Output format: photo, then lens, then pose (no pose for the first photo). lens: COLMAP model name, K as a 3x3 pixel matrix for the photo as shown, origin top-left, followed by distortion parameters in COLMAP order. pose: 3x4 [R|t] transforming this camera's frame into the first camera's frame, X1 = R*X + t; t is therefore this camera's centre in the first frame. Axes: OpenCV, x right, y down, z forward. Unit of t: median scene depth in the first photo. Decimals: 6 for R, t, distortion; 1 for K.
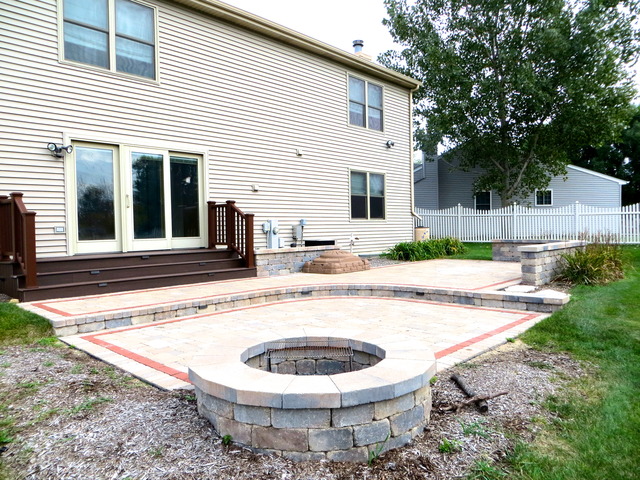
lens RADIAL K [[486.1, 0, 320.0], [0, 486.1, 240.0], [0, 0, 1]] dist [-0.002962, -0.002193]
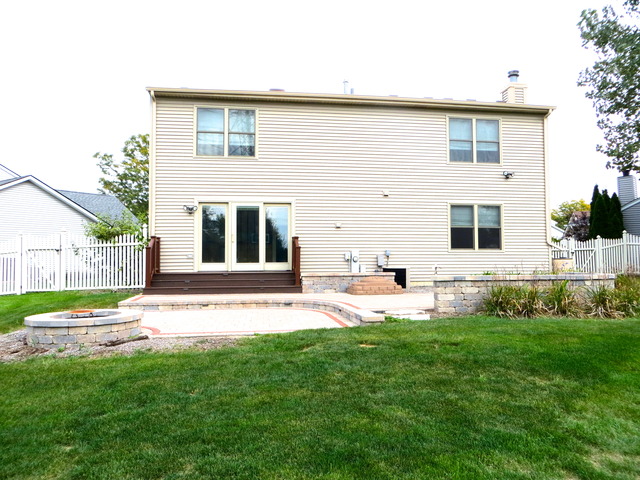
lens RADIAL K [[486.1, 0, 320.0], [0, 486.1, 240.0], [0, 0, 1]] dist [-0.002962, -0.002193]
pose [[0.779552, -0.007710, -0.626291, 0.690151], [-0.026595, 0.998615, -0.045397, -0.010218], [0.625773, 0.052046, 0.778267, -0.022334]]
